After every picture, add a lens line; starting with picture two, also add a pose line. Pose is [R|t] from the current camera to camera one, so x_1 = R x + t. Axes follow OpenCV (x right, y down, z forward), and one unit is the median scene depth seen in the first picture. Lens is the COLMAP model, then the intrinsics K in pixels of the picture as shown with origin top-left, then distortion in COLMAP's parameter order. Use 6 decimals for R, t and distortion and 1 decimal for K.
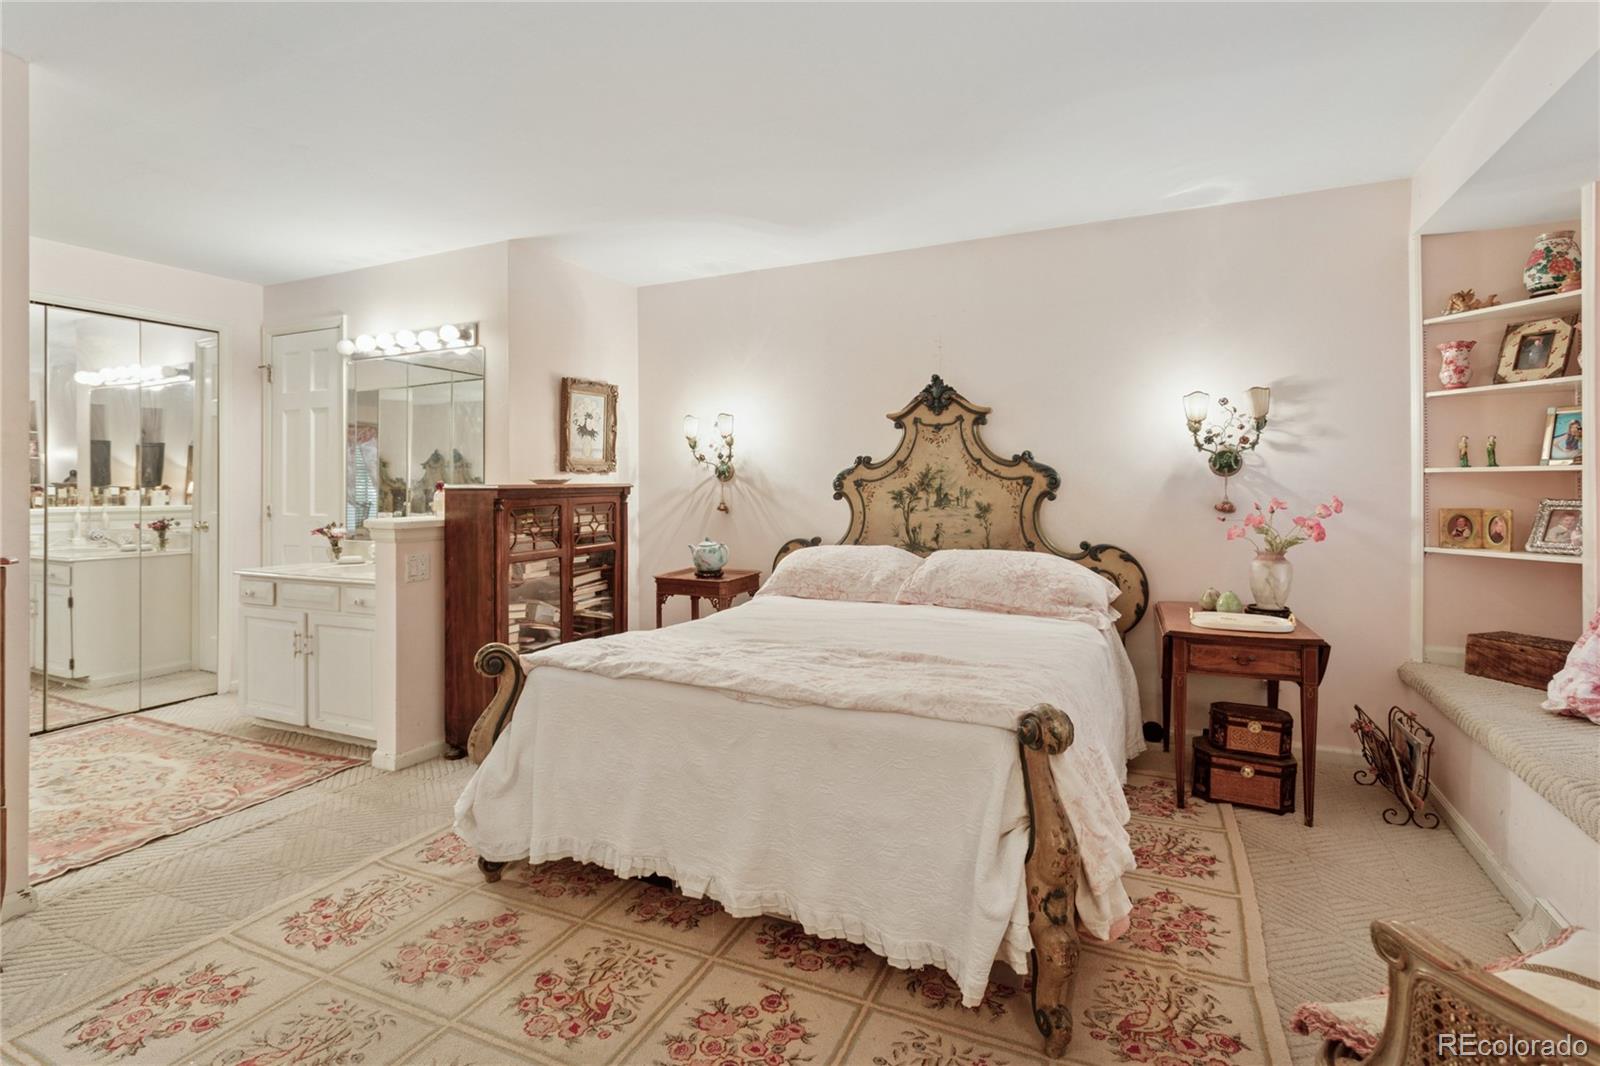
lens RADIAL K [[773.5, 0, 797.7], [0, 773.5, 478.5], [0, 0, 1]] dist [0.001002, 0.002536]
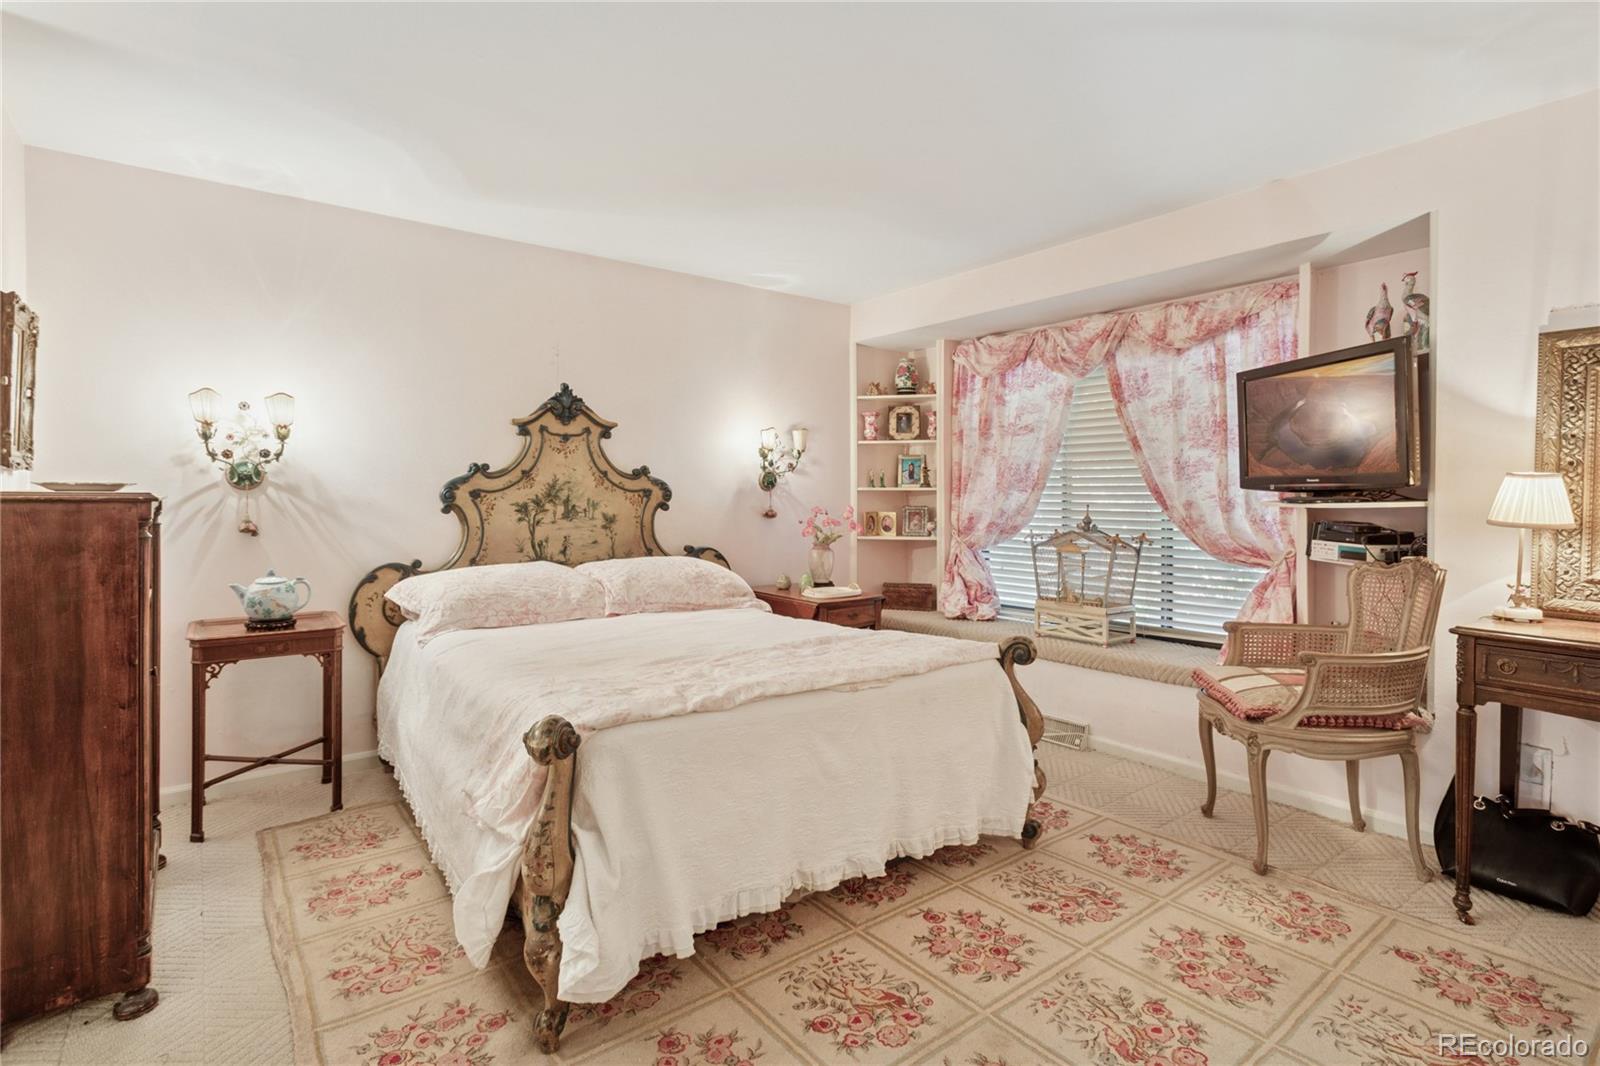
lens RADIAL K [[781.7, 0, 795.7], [0, 781.7, 501.6], [0, 0, 1]] dist [0.005534, 0.000500]
pose [[0.461064, -0.000832, 0.887366, -0.561974], [-0.010774, 0.999921, 0.006536, 0.005180], [-0.887301, -0.012574, 0.461019, 0.286387]]
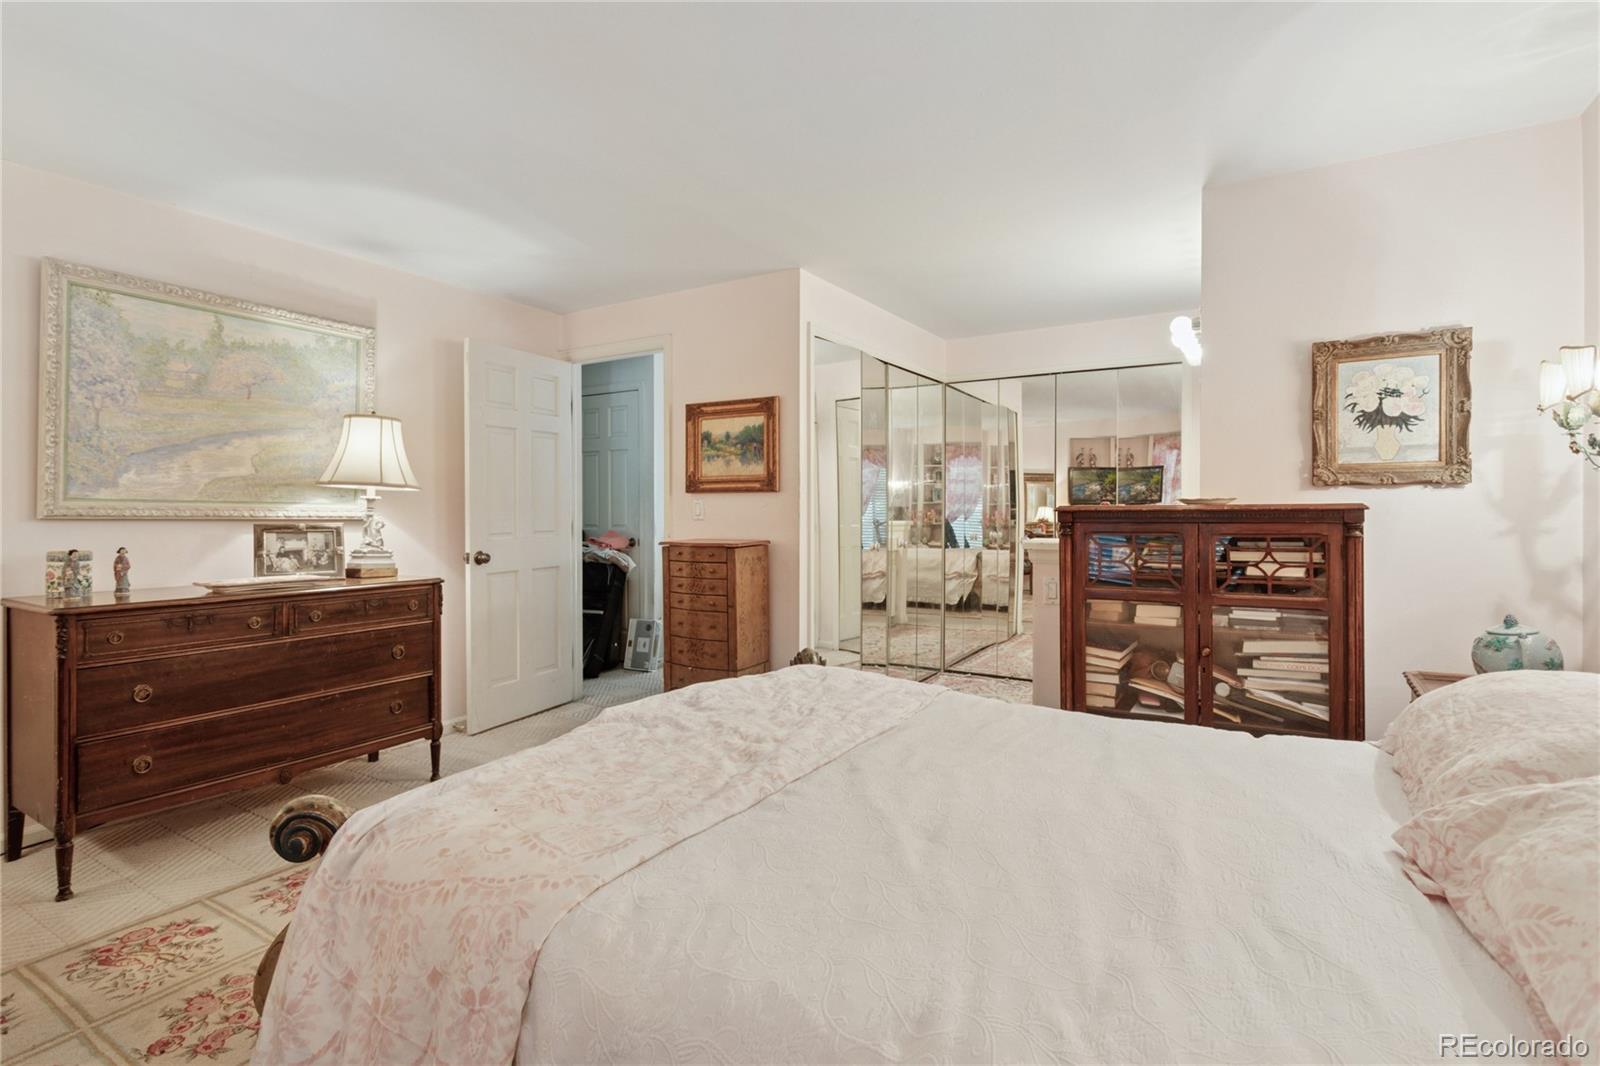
lens RADIAL K [[781.7, 0, 795.7], [0, 781.7, 501.6], [0, 0, 1]] dist [0.005534, 0.000500]
pose [[-0.113267, -0.001788, -0.993563, 0.448125], [0.010065, 0.999945, -0.002947, 0.002598], [0.993514, -0.010334, -0.113242, 0.673270]]
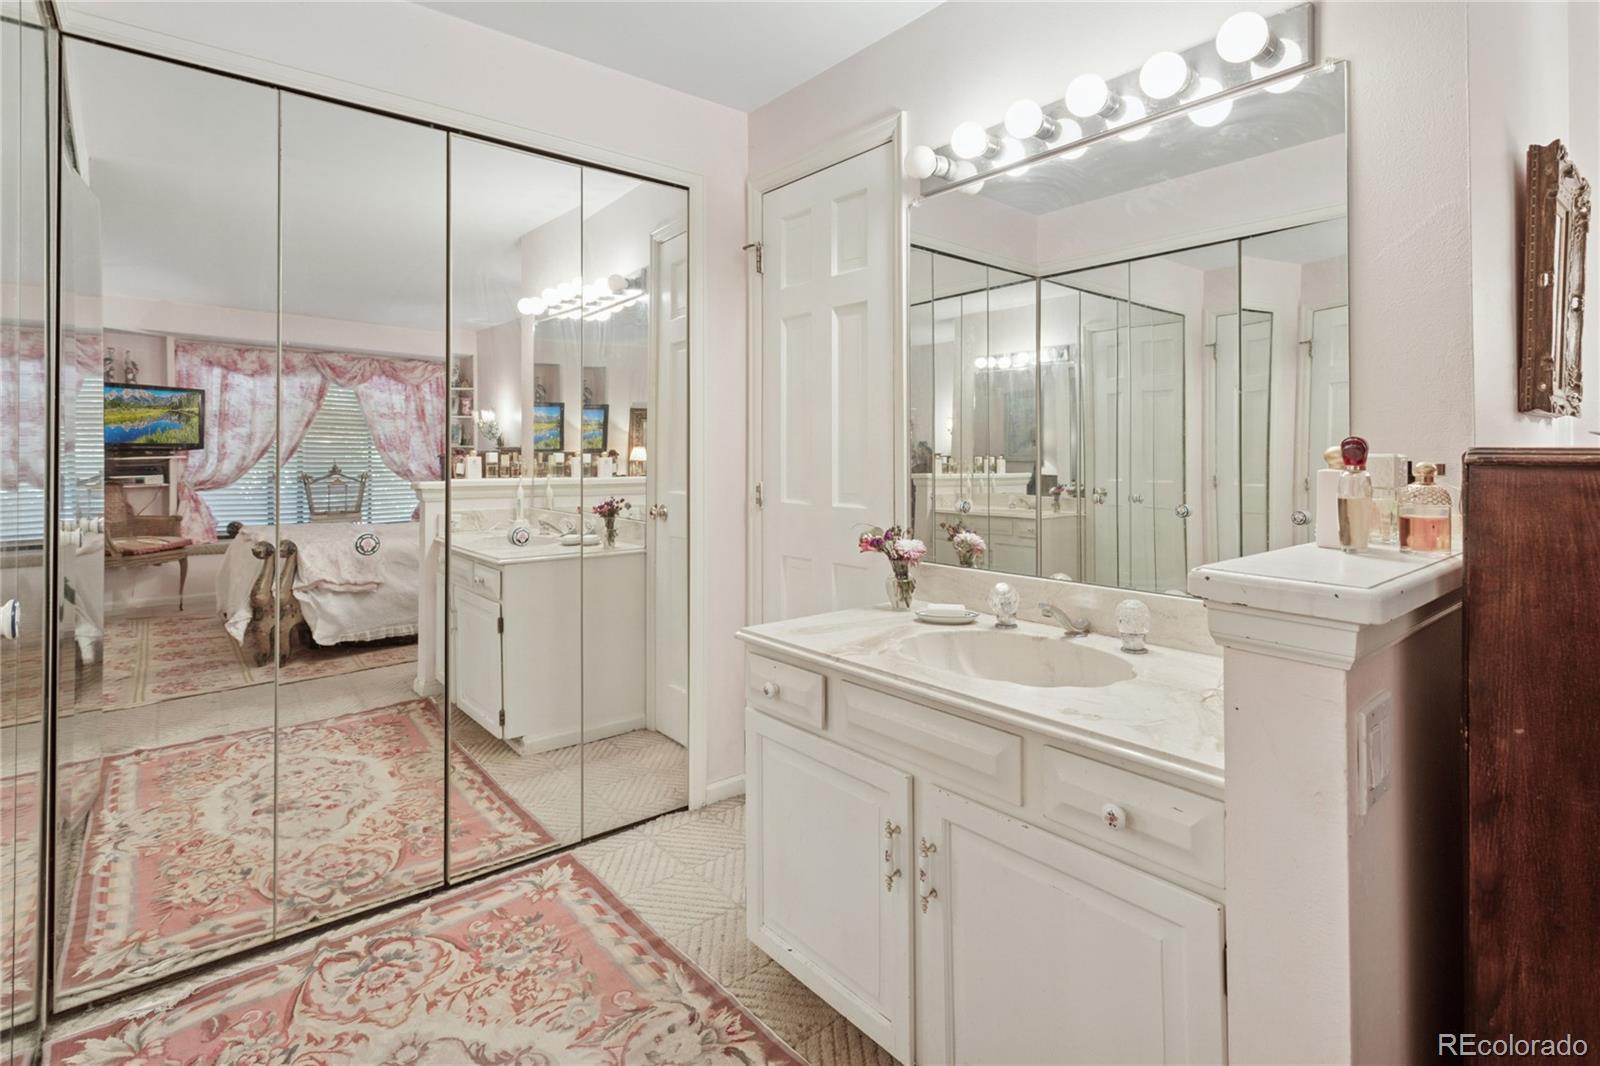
lens RADIAL K [[798.8, 0, 833.0], [0, 798.8, 445.6], [0, 0, 1]] dist [0.014512, -0.000125]
pose [[0.917507, -0.000442, -0.397720, -0.477588], [0.000546, 1.000000, 0.000147, 0.006448], [0.397720, -0.000352, 0.917507, 0.573283]]
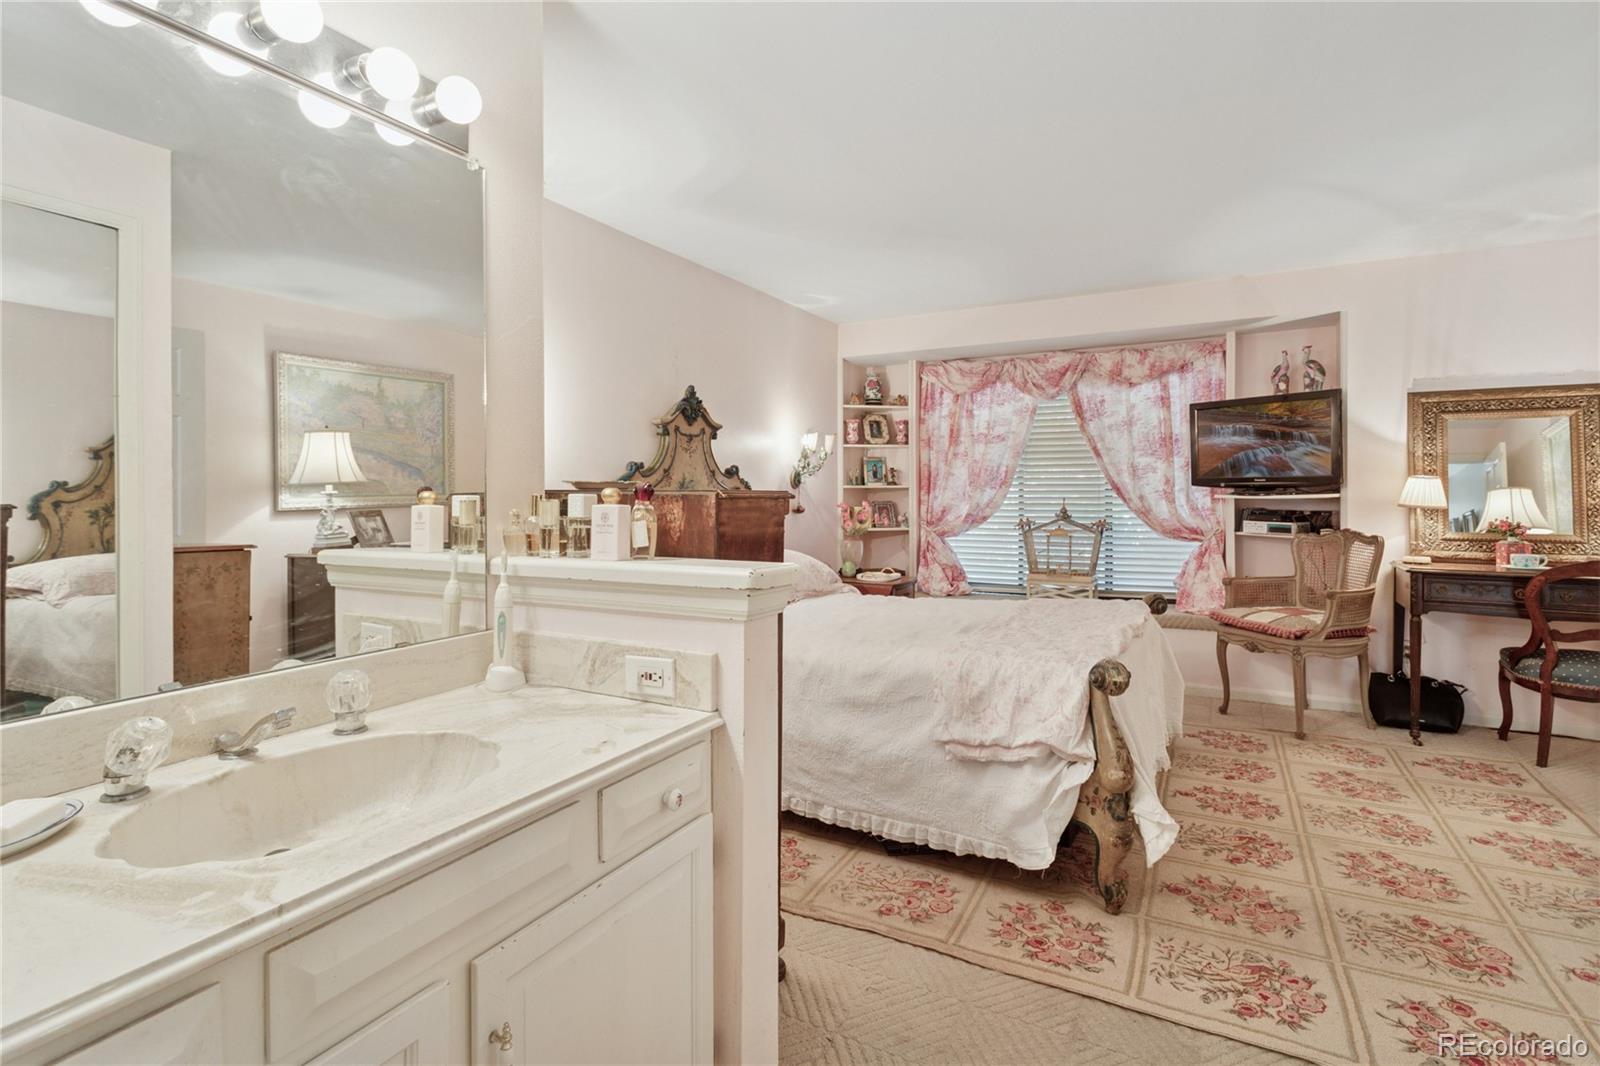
lens RADIAL K [[776.2, 0, 789.9], [0, 776.2, 493.9], [0, 0, 1]] dist [0.012545, 0.000193]
pose [[0.063954, 0.004119, 0.997944, -0.824409], [-0.003671, 0.999986, -0.003892, 0.010855], [-0.997946, -0.003414, 0.063968, 0.805109]]
